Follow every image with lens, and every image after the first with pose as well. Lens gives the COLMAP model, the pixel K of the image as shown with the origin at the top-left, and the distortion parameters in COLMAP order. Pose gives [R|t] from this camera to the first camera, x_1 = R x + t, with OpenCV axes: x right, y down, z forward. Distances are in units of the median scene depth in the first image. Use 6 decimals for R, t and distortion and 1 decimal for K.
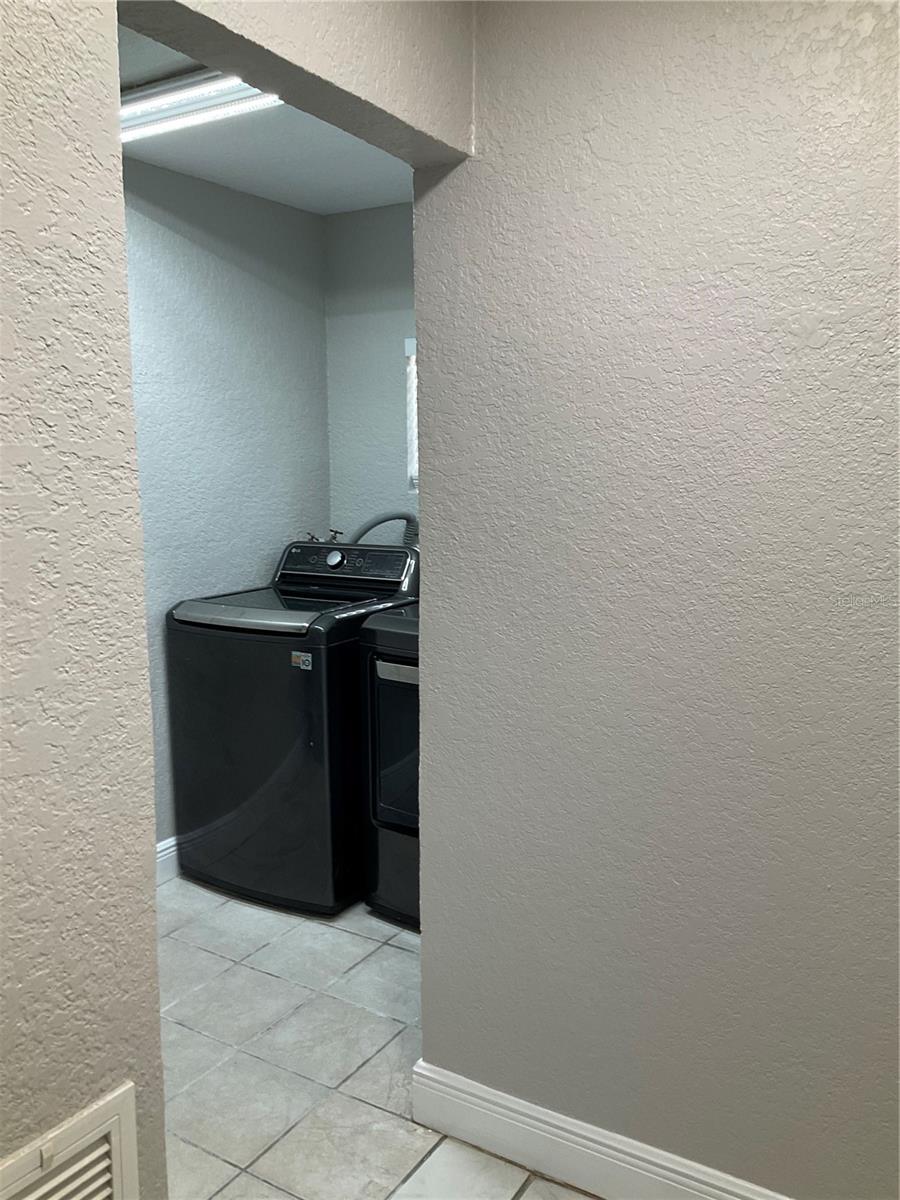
lens RADIAL K [[991.6, 0, 442.4], [0, 991.6, 599.0], [0, 0, 1]] dist [0.069633, -0.132855]
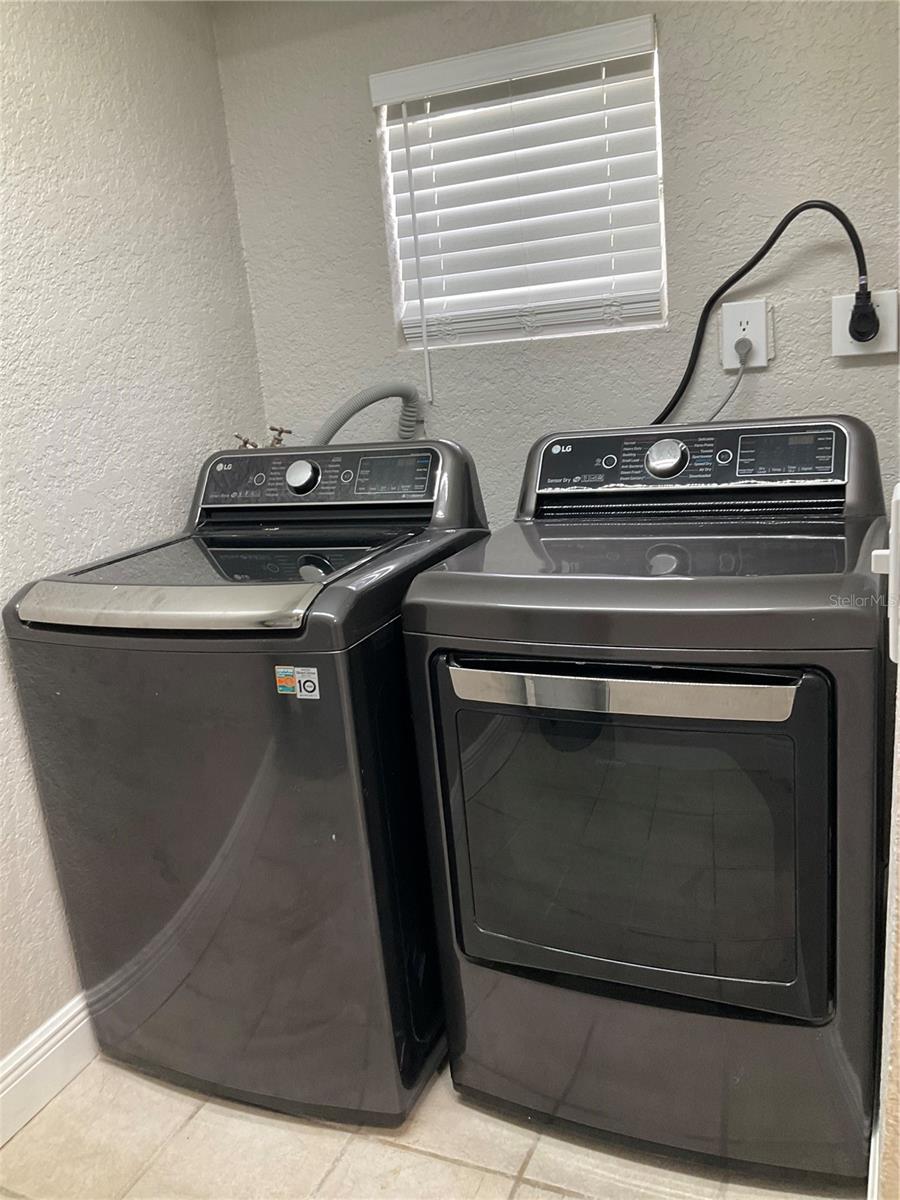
lens RADIAL K [[991.6, 0, 442.4], [0, 991.6, 599.0], [0, 0, 1]] dist [0.069633, -0.132855]
pose [[0.984974, -0.118835, 0.125319, -0.108421], [0.106035, 0.988876, 0.104310, -0.020911], [-0.136320, -0.089455, 0.986618, 0.423586]]
